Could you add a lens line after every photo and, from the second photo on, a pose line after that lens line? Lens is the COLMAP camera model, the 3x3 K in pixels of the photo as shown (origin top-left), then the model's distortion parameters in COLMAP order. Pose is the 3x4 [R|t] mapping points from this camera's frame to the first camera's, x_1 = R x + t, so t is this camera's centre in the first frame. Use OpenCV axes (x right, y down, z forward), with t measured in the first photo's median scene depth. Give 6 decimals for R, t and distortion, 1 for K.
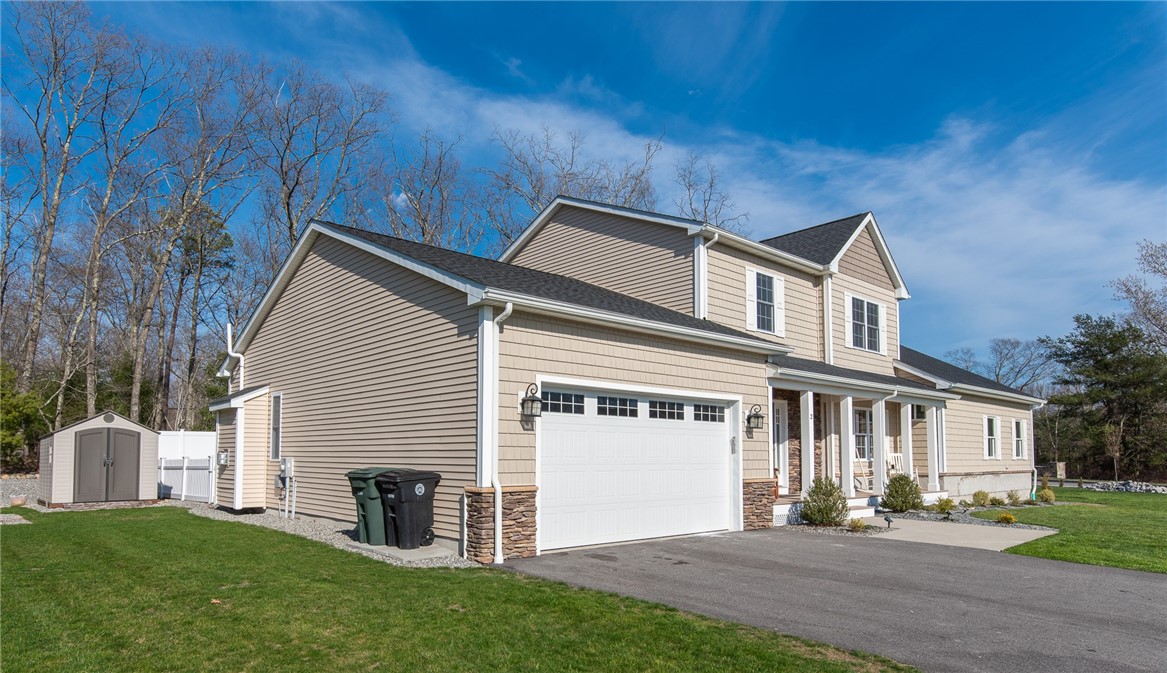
lens RADIAL K [[651.9, 0, 540.7], [0, 651.9, 422.8], [0, 0, 1]] dist [0.002609, 0.000984]
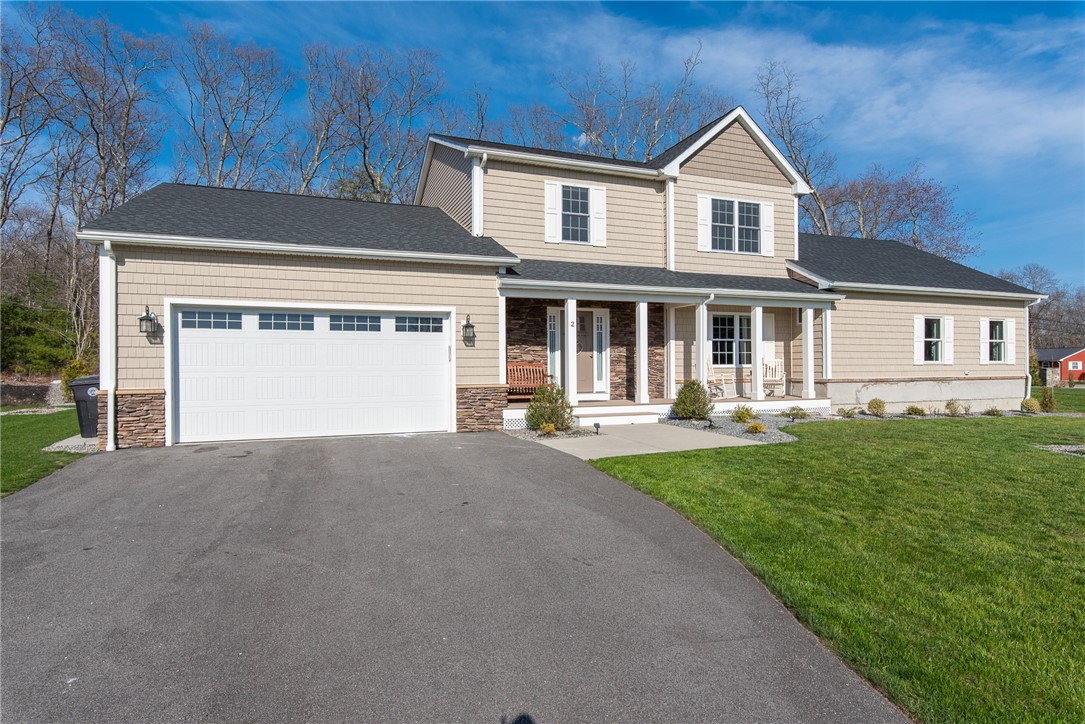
lens RADIAL K [[577.2, 0, 550.0], [0, 577.2, 364.4], [0, 0, 1]] dist [0.001837, 0.003048]
pose [[0.951577, -0.010561, -0.307228, 0.499089], [0.024944, 0.998767, 0.042925, 0.010623], [0.306396, -0.048510, 0.950667, 0.095309]]
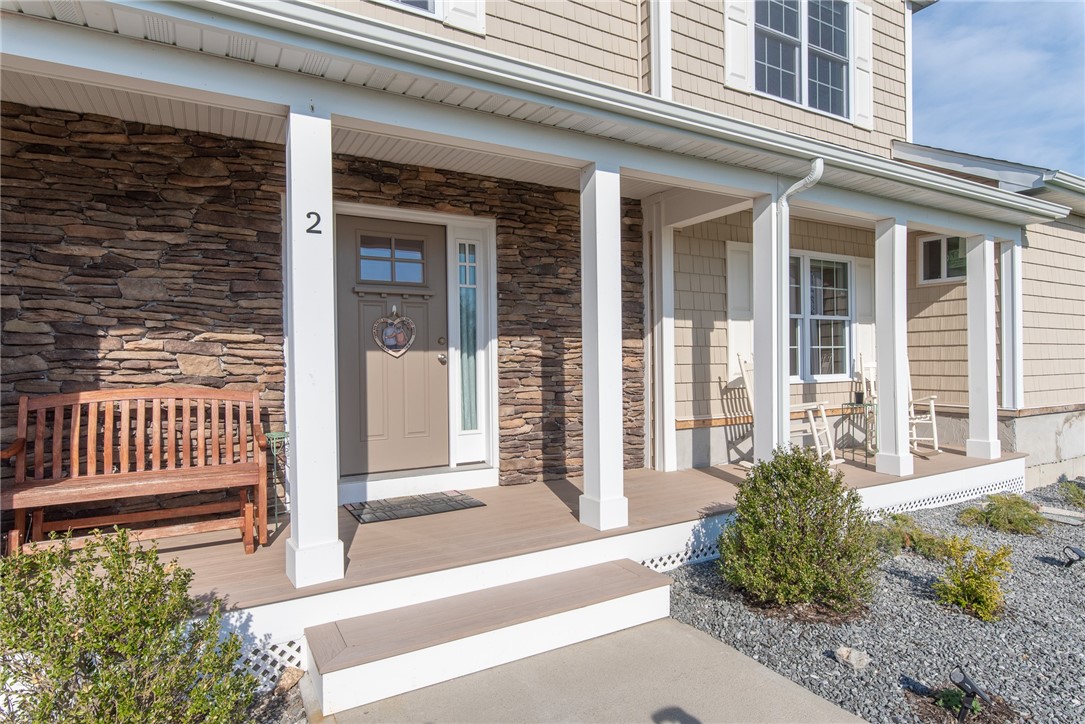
lens RADIAL K [[577.2, 0, 541.4], [0, 577.2, 360.6], [0, 0, 1]] dist [0.001837, 0.003048]
pose [[0.984601, -0.012980, -0.174333, 0.400908], [0.022574, 0.998331, 0.053166, 0.022397], [0.173352, -0.056283, 0.983250, 0.613753]]
